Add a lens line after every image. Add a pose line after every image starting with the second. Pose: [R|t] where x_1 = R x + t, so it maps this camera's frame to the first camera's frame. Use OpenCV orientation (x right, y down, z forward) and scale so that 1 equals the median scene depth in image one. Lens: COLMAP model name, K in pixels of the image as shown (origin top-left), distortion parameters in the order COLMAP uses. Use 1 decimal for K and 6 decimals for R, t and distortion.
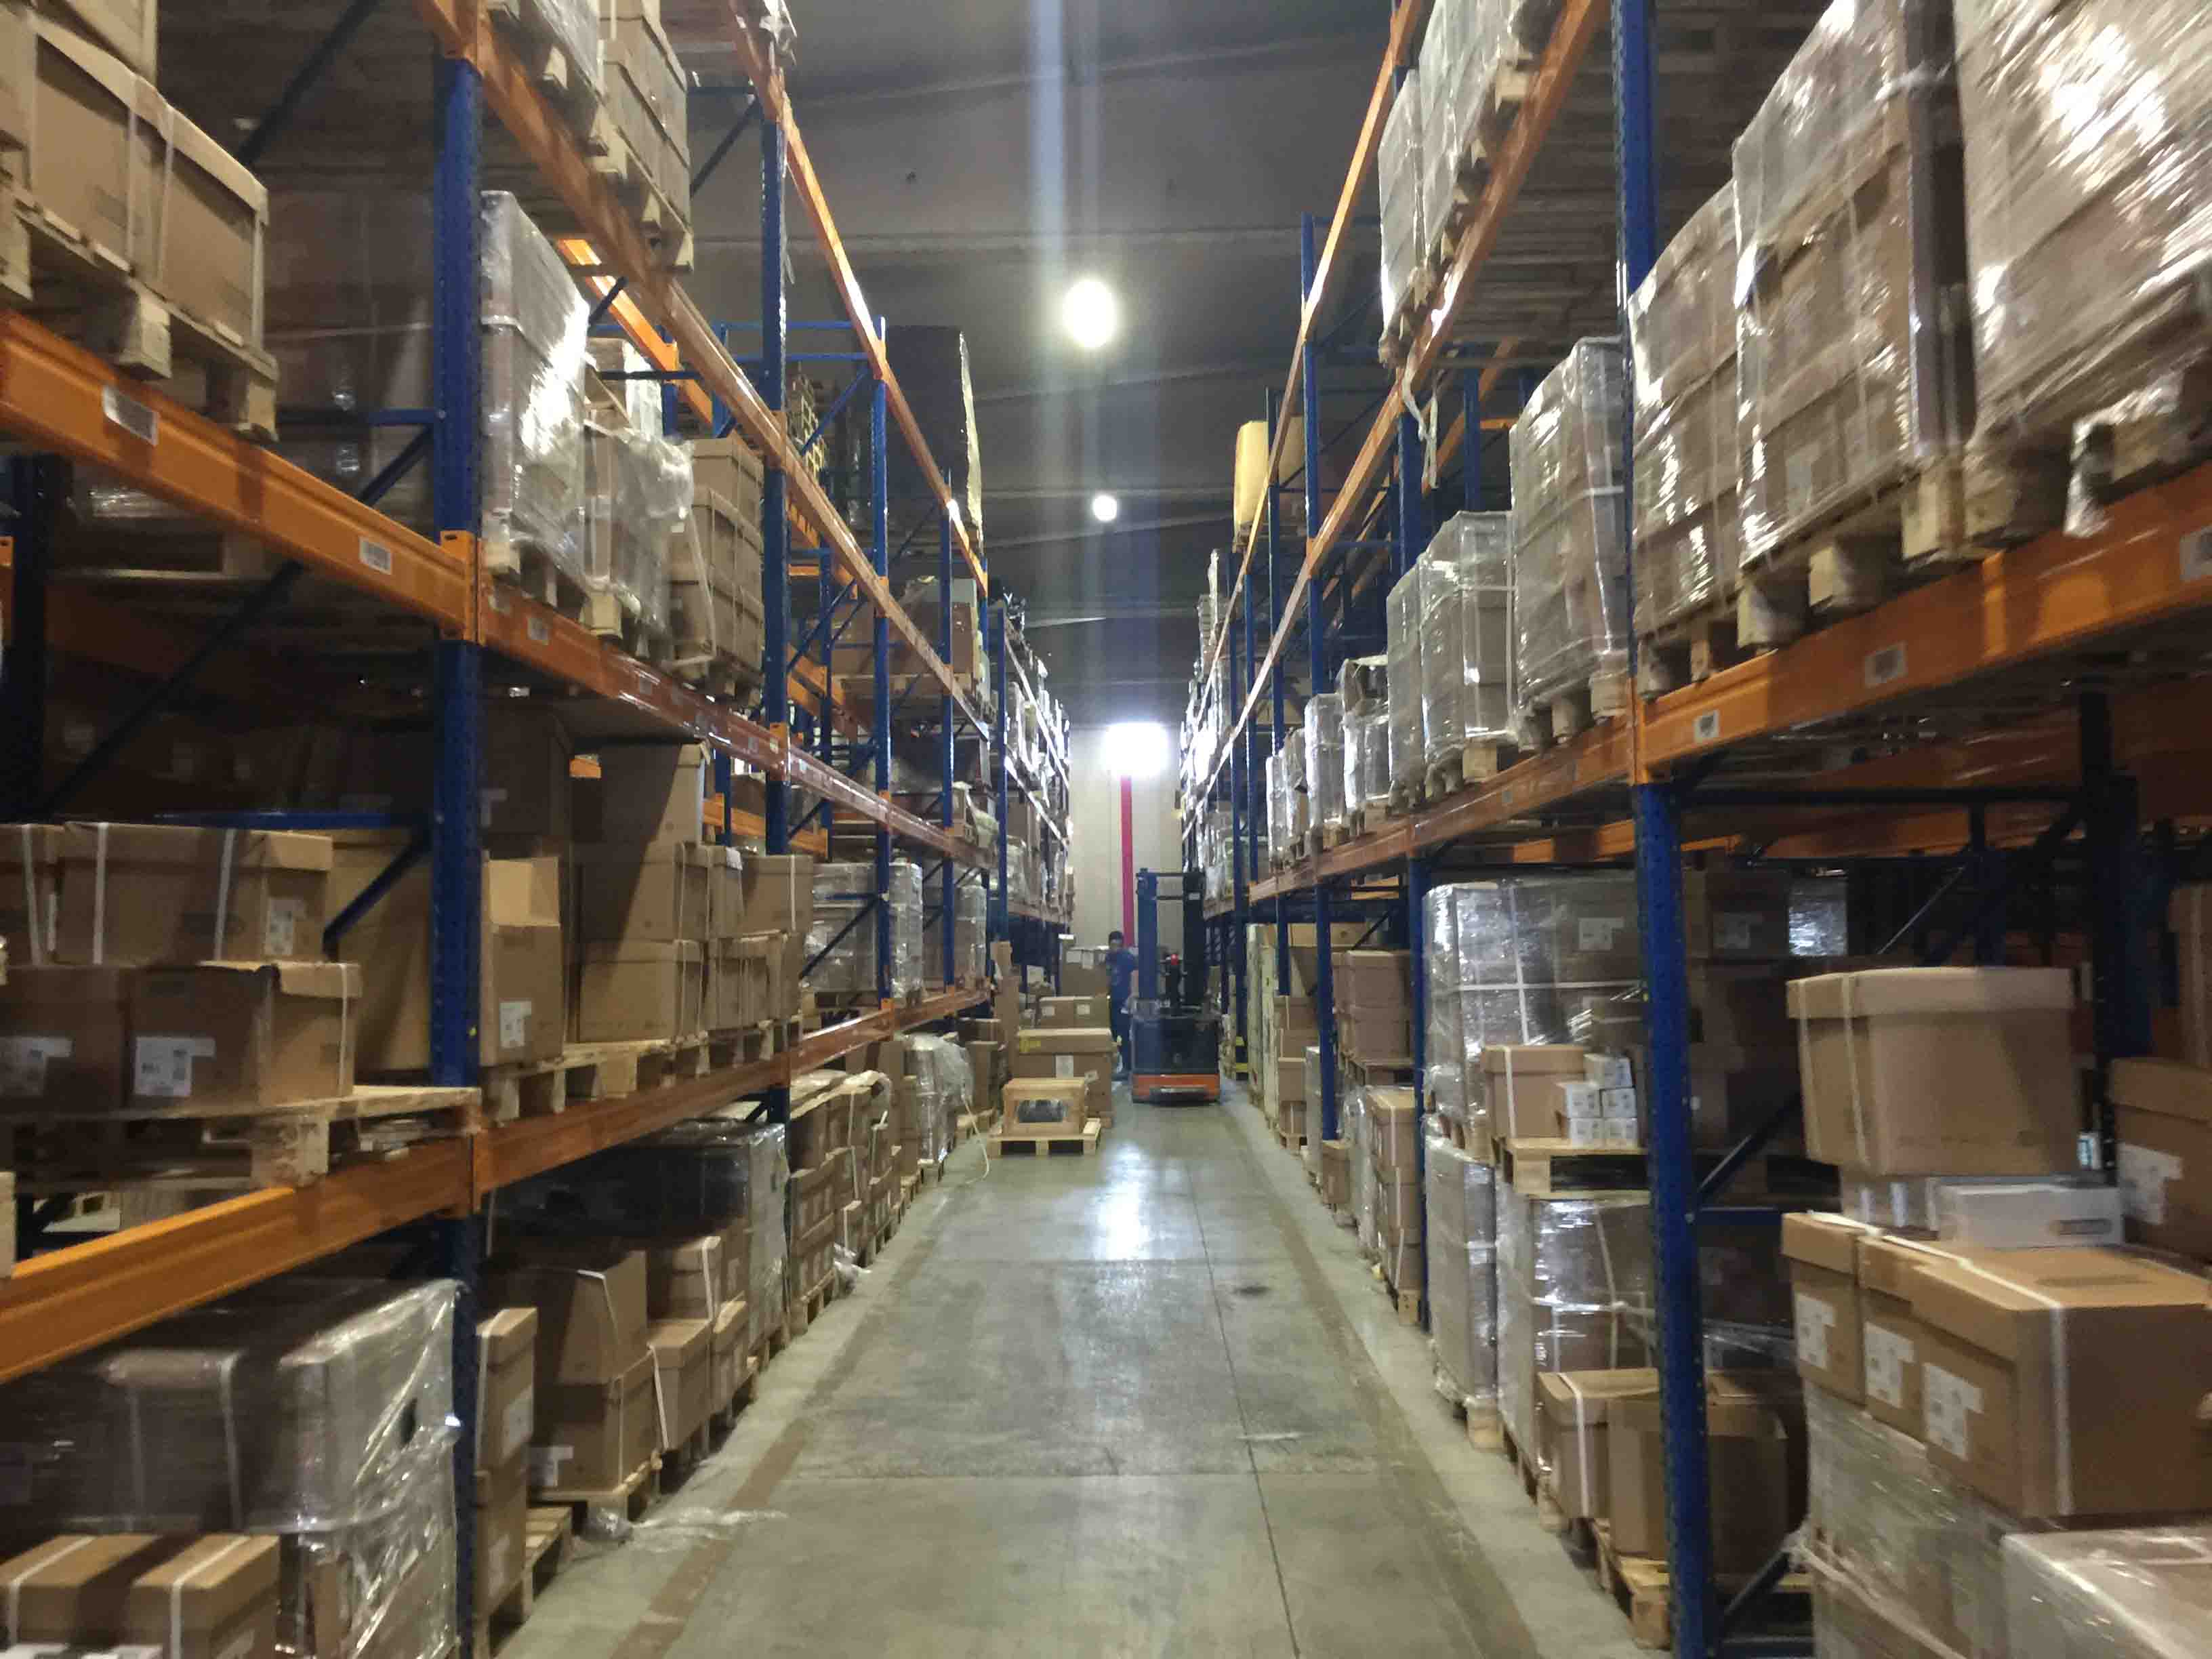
lens RADIAL K [[1885.9, 0, 1101.5], [0, 1885.9, 830.7], [0, 0, 1]] dist [0.031272, -0.012118]
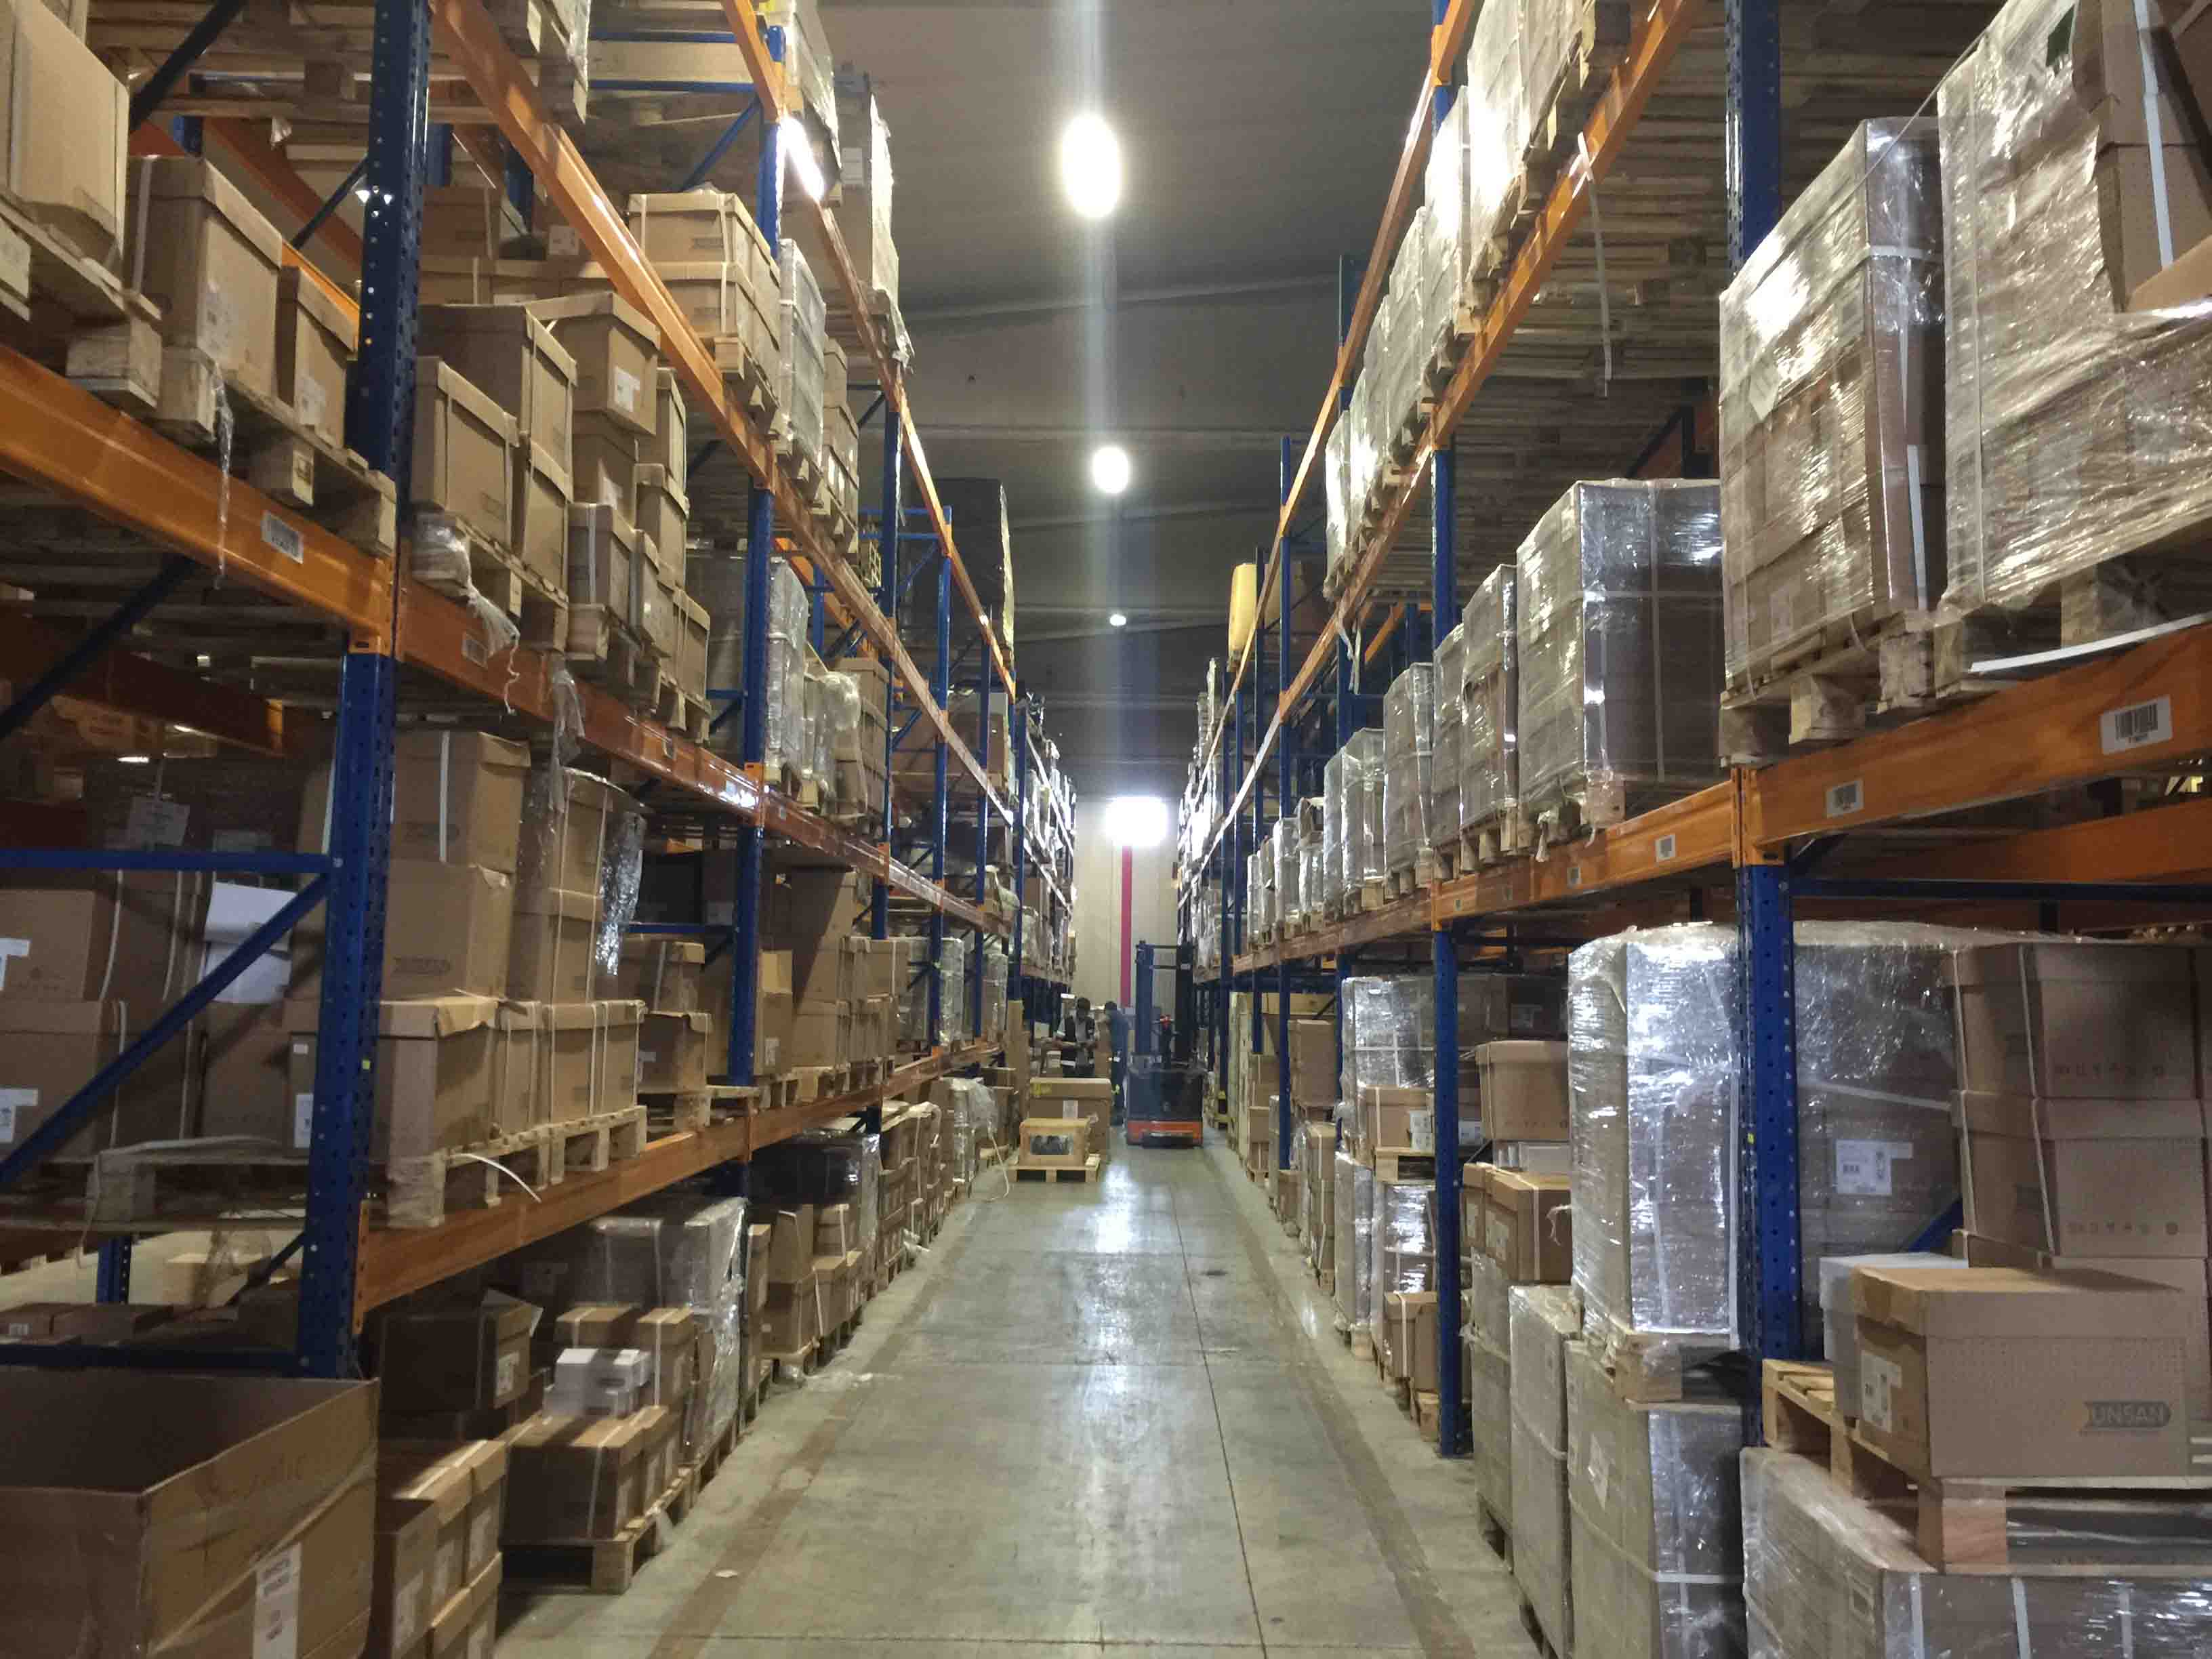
lens RADIAL K [[1885.9, 0, 1128.3], [0, 1885.9, 790.9], [0, 0, 1]] dist [0.031272, -0.012118]
pose [[0.999415, 0.031305, 0.013781, -0.012060], [-0.030560, 0.998215, -0.051317, -0.029605], [-0.015362, 0.050866, 0.998587, -0.390893]]
